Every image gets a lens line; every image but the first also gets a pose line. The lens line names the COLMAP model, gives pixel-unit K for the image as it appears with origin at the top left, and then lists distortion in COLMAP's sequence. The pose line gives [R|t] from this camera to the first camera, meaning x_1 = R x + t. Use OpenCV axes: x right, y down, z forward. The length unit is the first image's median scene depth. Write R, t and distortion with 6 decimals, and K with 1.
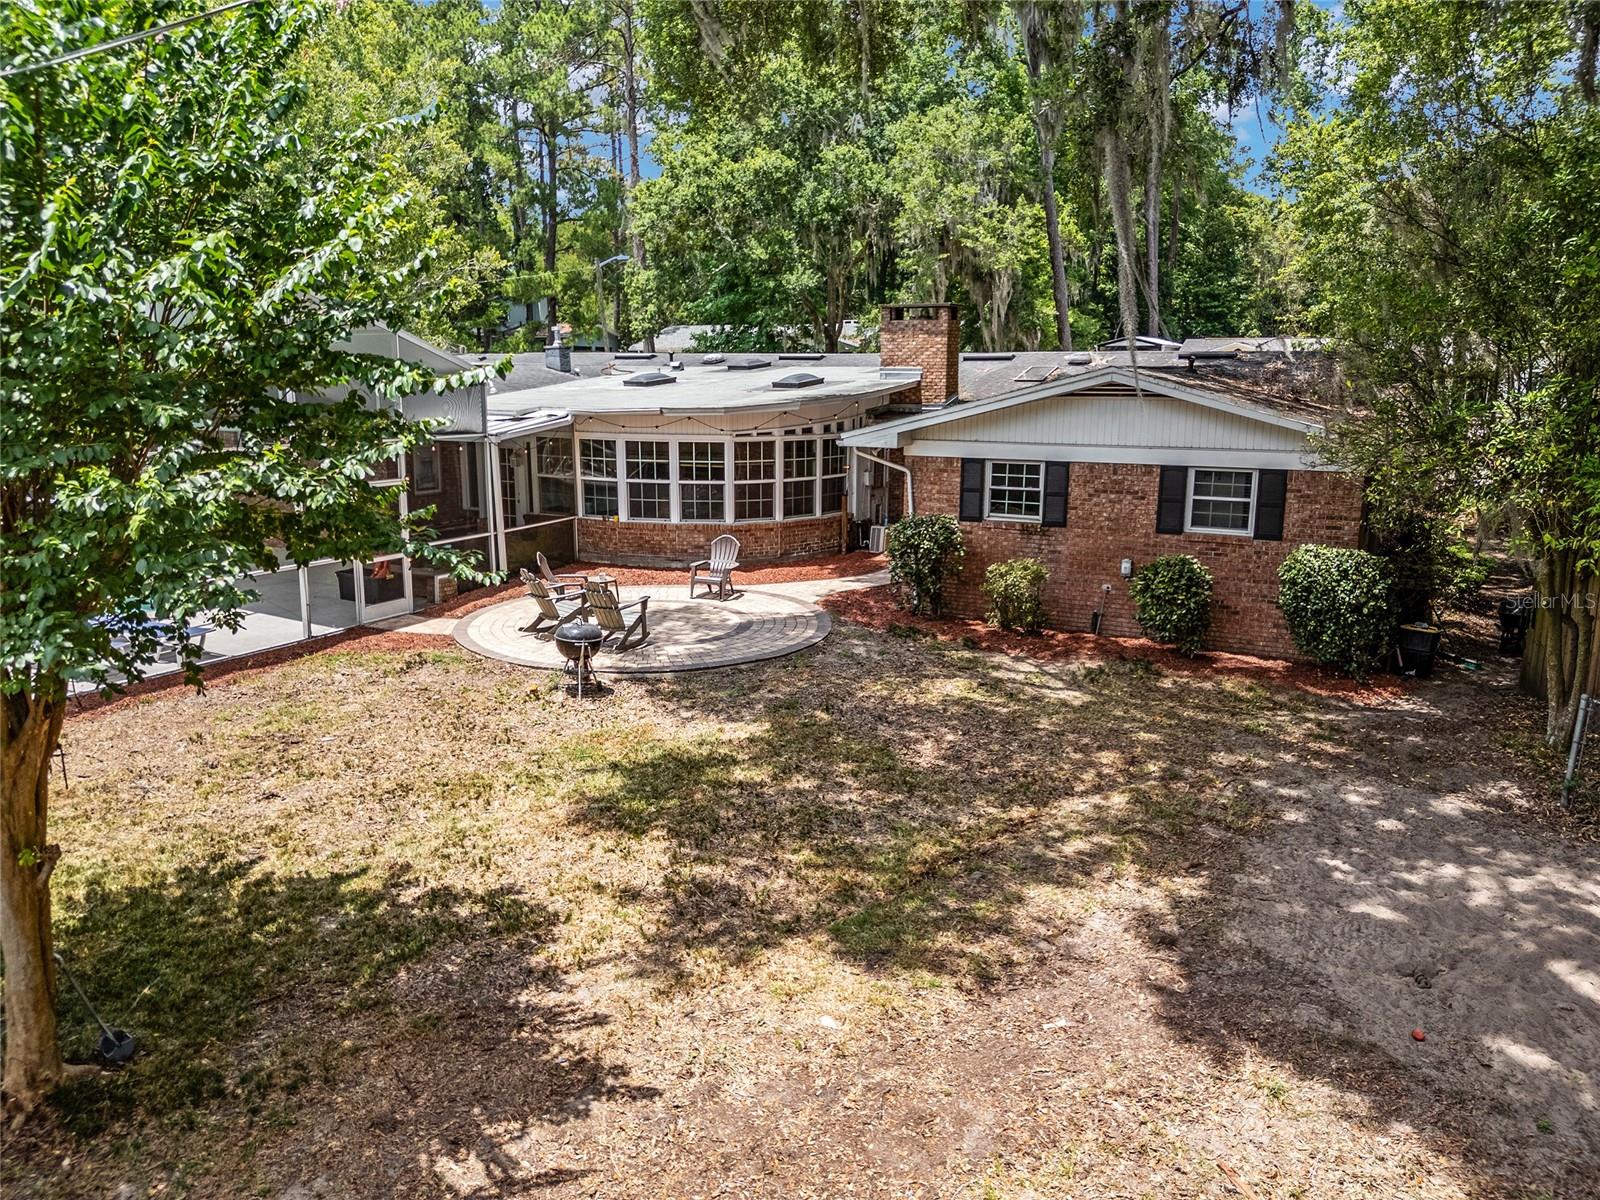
lens RADIAL K [[1078.7, 0, 807.8], [0, 1078.7, 608.2], [0, 0, 1]] dist [0.049853, -0.042899]
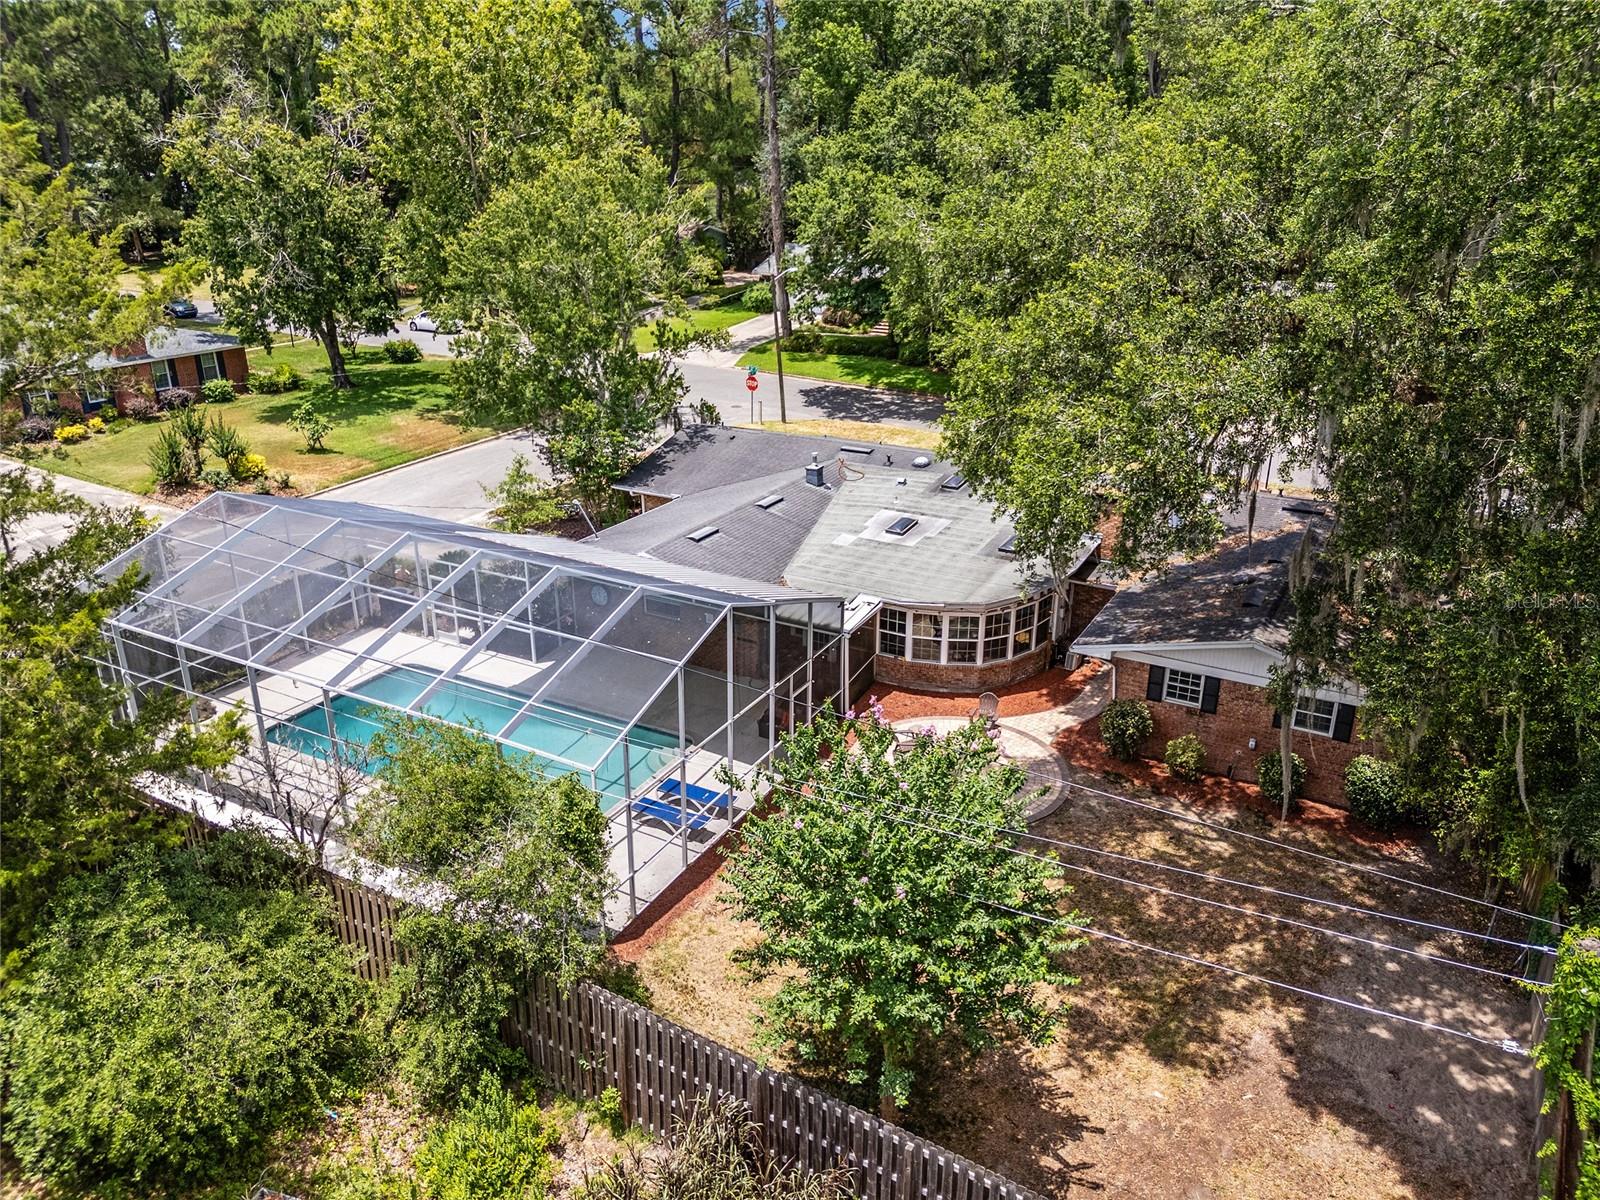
lens RADIAL K [[1078.7, 0, 807.8], [0, 1078.7, 608.2], [0, 0, 1]] dist [0.049853, -0.042899]
pose [[0.999628, 0.008096, -0.026055, -0.562262], [-0.002675, 0.979441, 0.201712, -0.945412], [0.027153, -0.201568, 0.979098, -0.983112]]
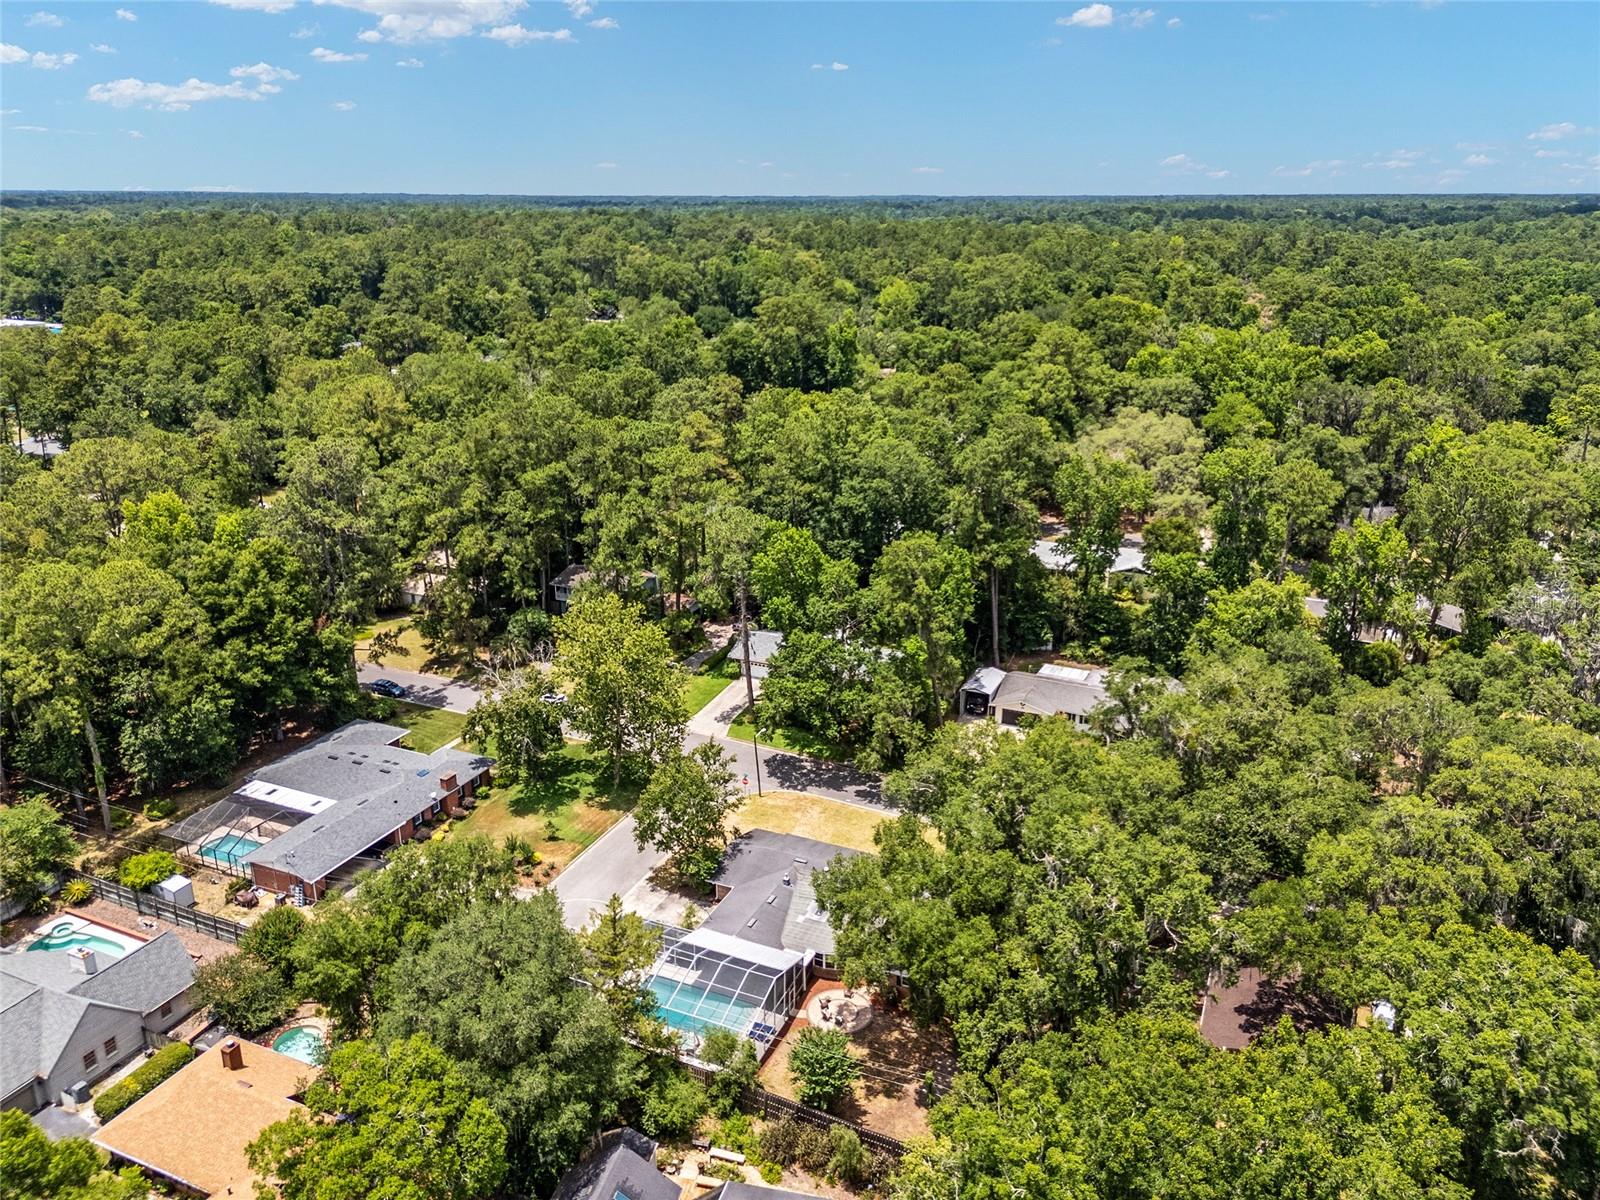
lens RADIAL K [[1136.6, 0, 800.0], [0, 1136.6, 600.0], [0, 0, 1]] dist [0.041995, -0.007606]
pose [[0.998583, -0.018181, 0.050020, -1.003527], [0.009786, 0.986541, 0.163223, -4.972666], [-0.052315, -0.162502, 0.985320, -7.236328]]
